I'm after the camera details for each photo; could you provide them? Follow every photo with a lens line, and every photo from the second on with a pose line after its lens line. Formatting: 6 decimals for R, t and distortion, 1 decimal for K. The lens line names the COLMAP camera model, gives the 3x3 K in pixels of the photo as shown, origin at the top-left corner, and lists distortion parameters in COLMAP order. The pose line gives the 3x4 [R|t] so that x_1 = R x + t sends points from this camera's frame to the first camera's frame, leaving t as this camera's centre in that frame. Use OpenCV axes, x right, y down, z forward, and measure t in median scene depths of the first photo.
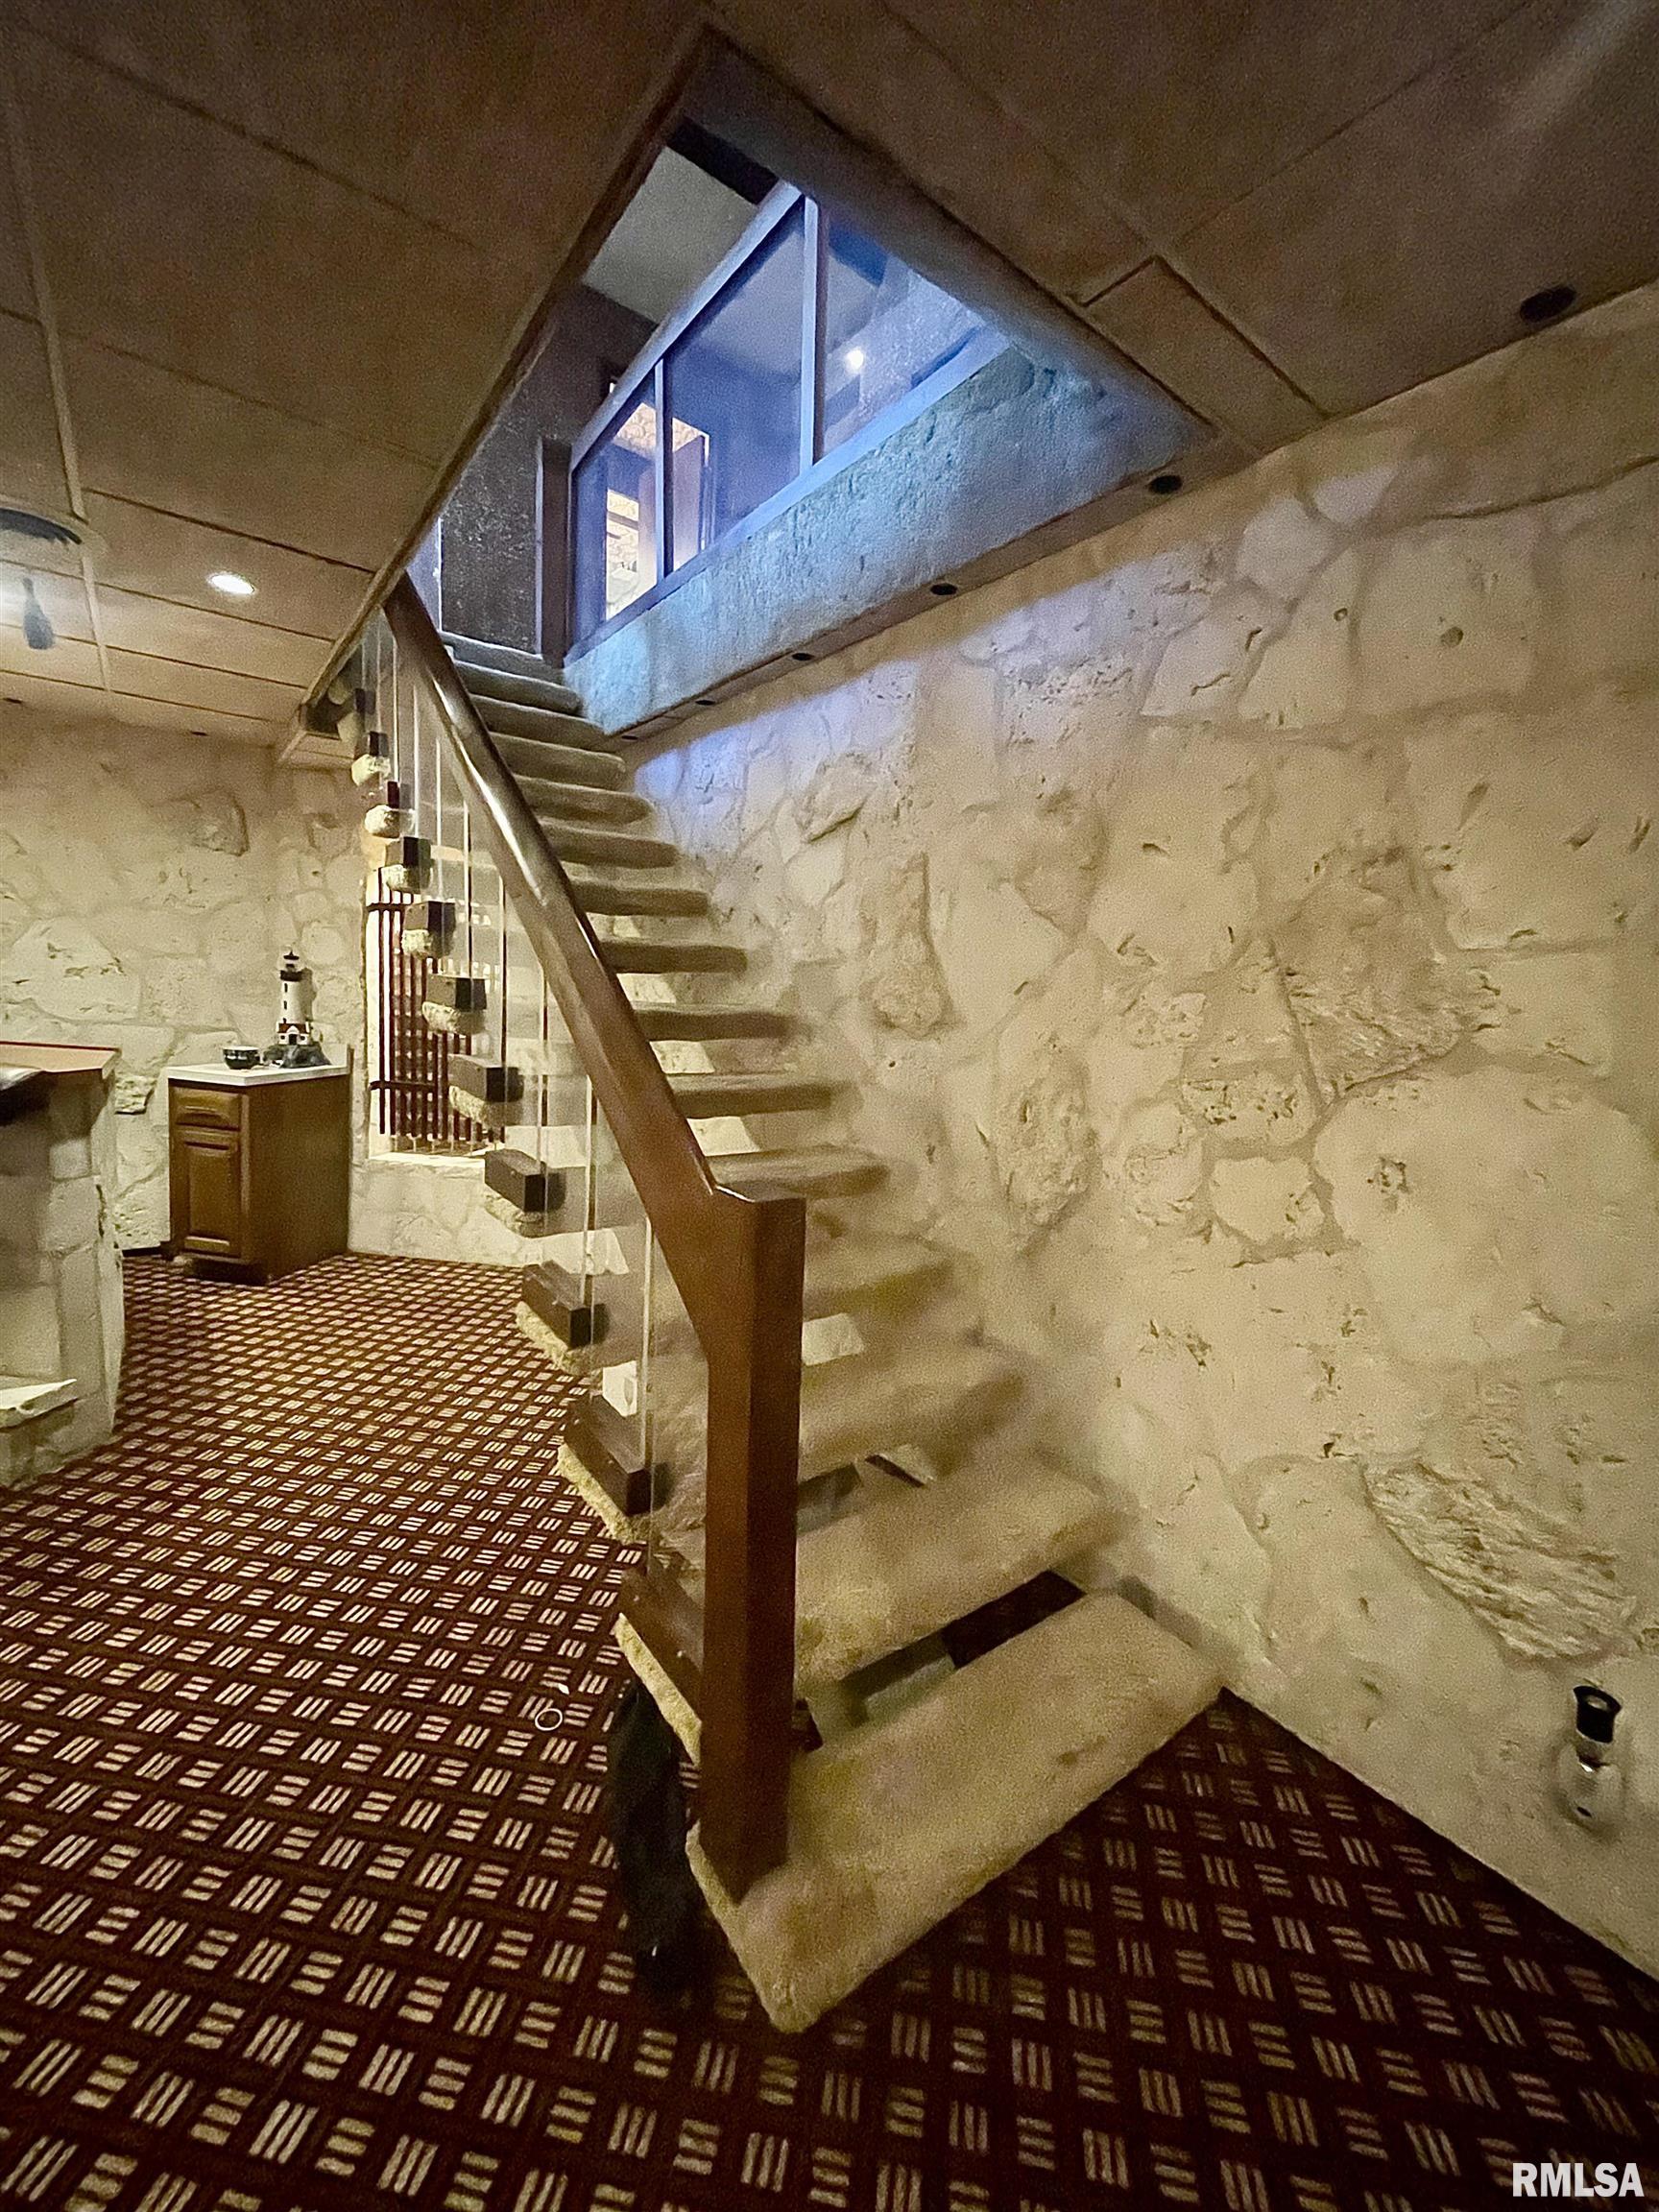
lens RADIAL K [[894.6, 0, 828.5], [0, 894.6, 1099.2], [0, 0, 1]] dist [-0.001270, -0.000234]
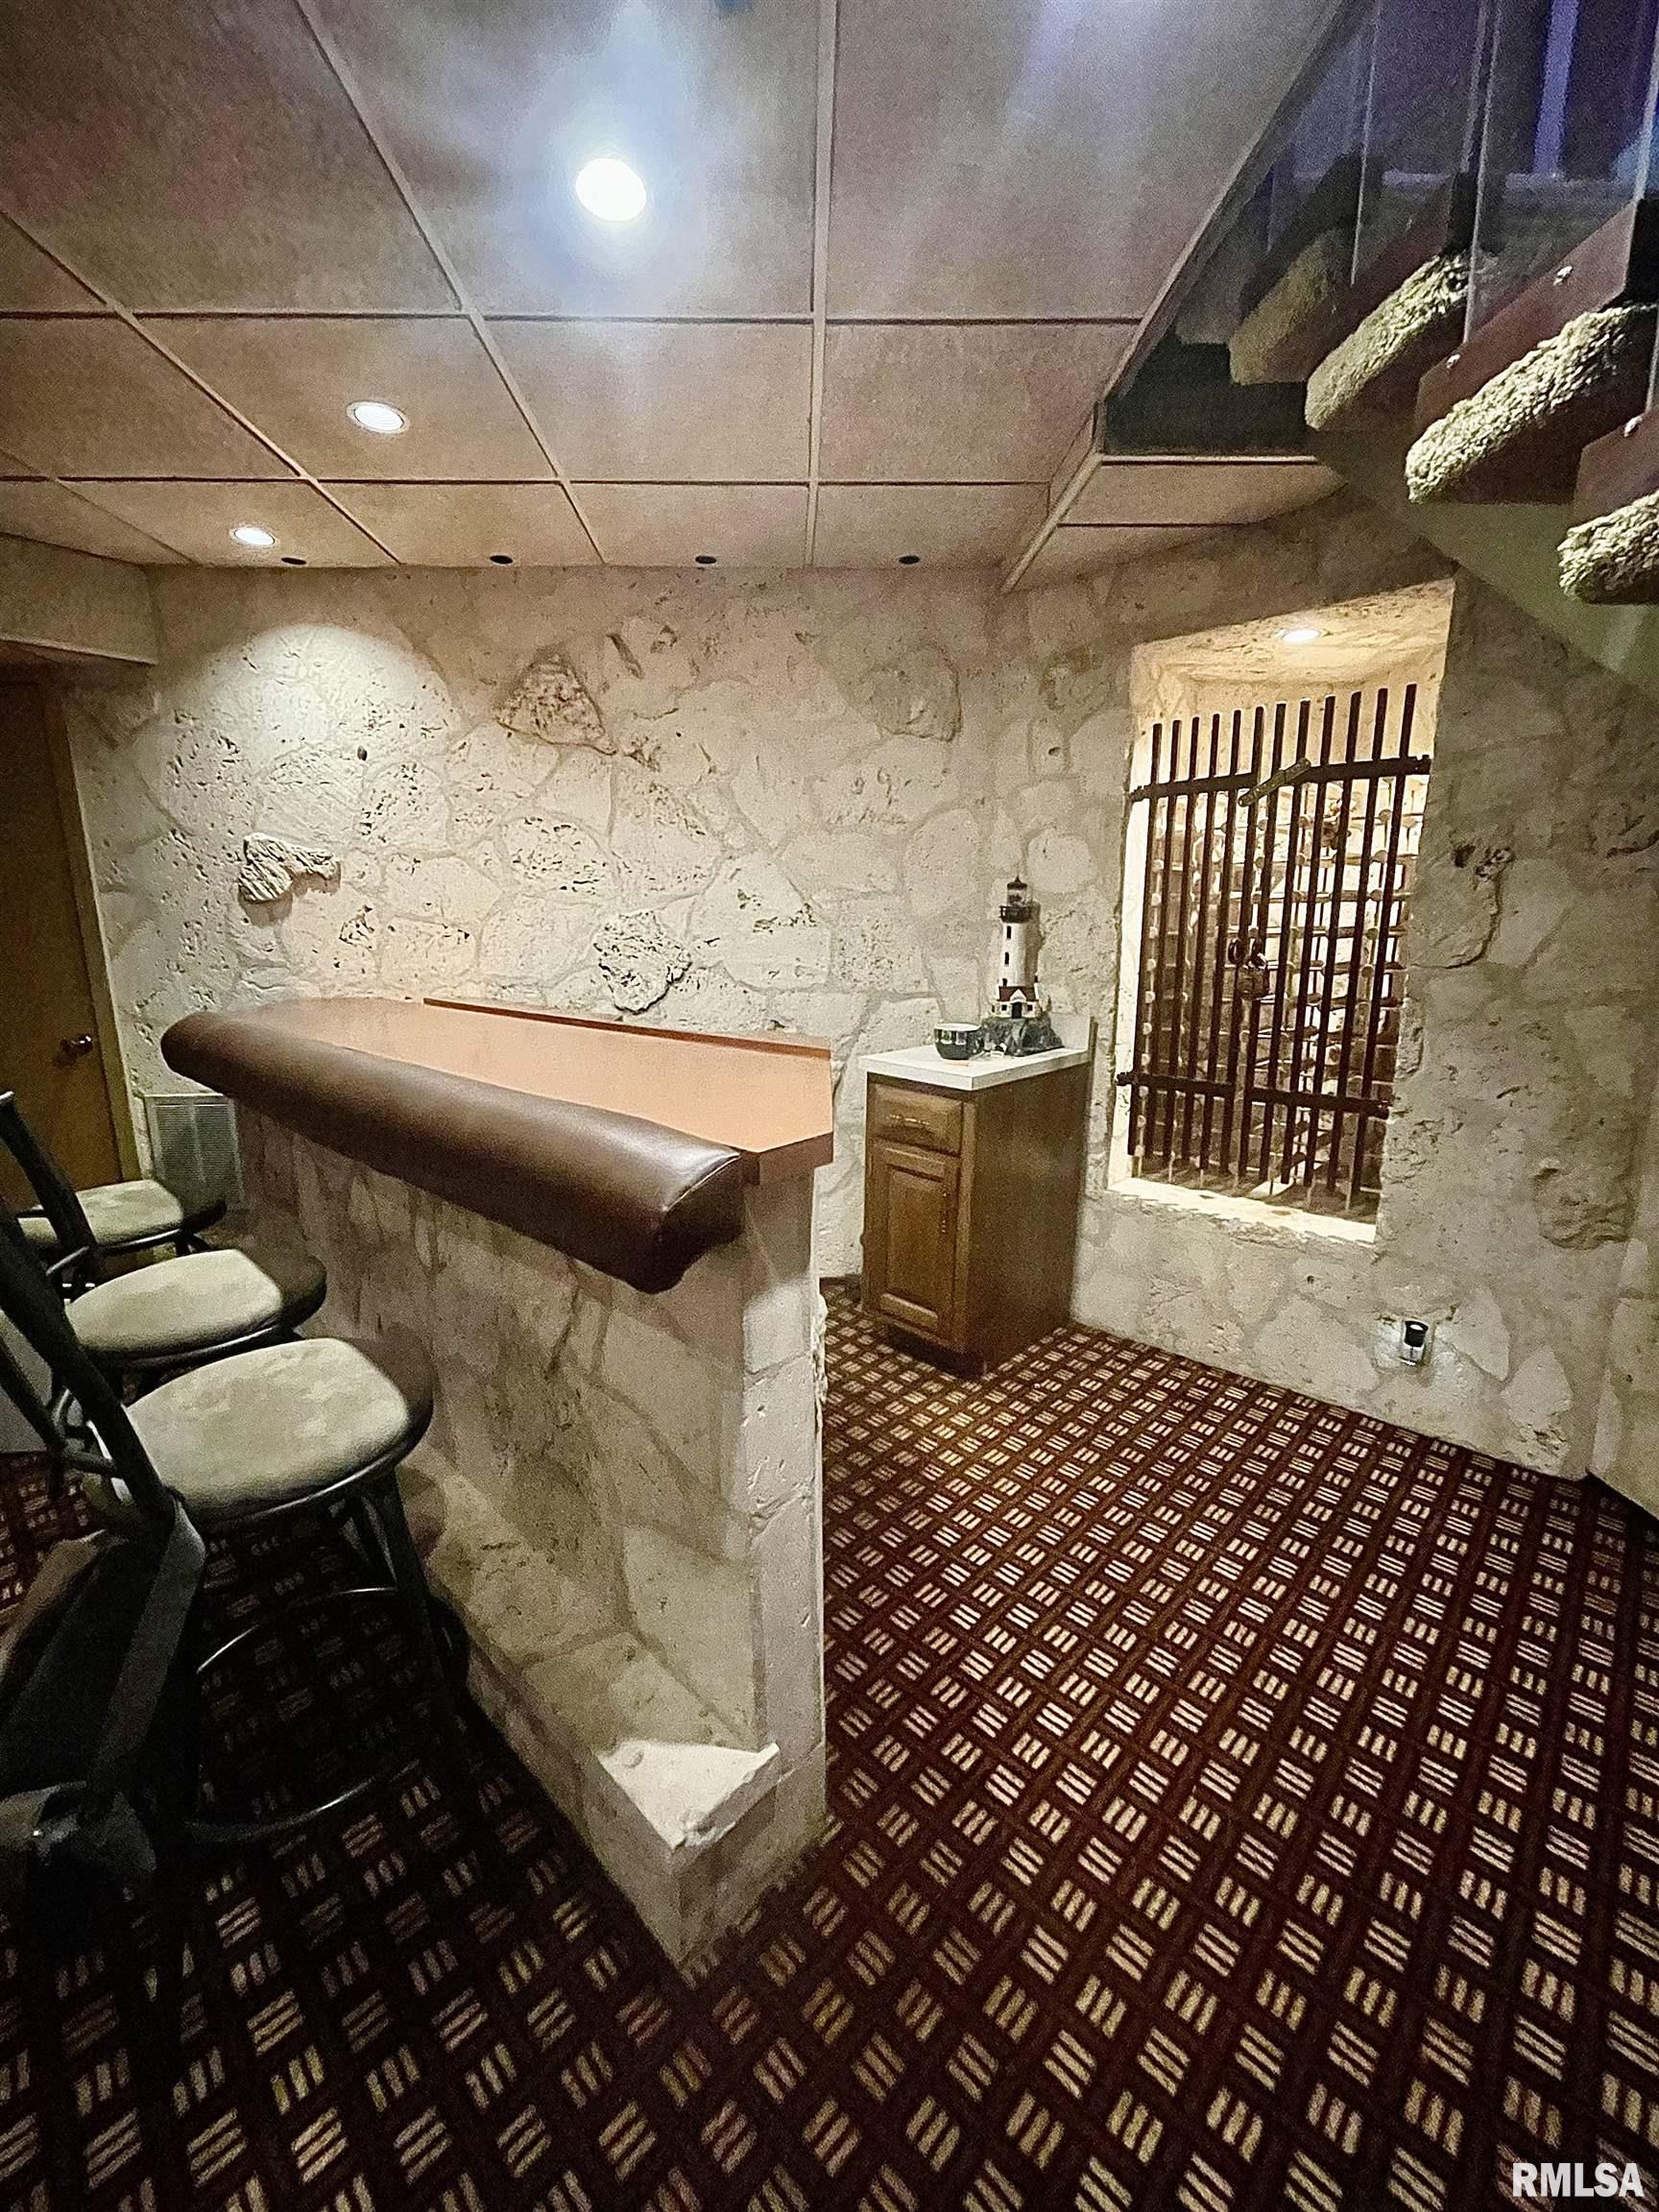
lens RADIAL K [[894.6, 0, 828.5], [0, 894.6, 1099.2], [0, 0, 1]] dist [-0.001270, -0.000234]
pose [[0.817494, 0.059237, -0.572883, -0.326709], [-0.014886, 0.996537, 0.081802, -0.053047], [0.575745, -0.058344, 0.815545, 0.370573]]
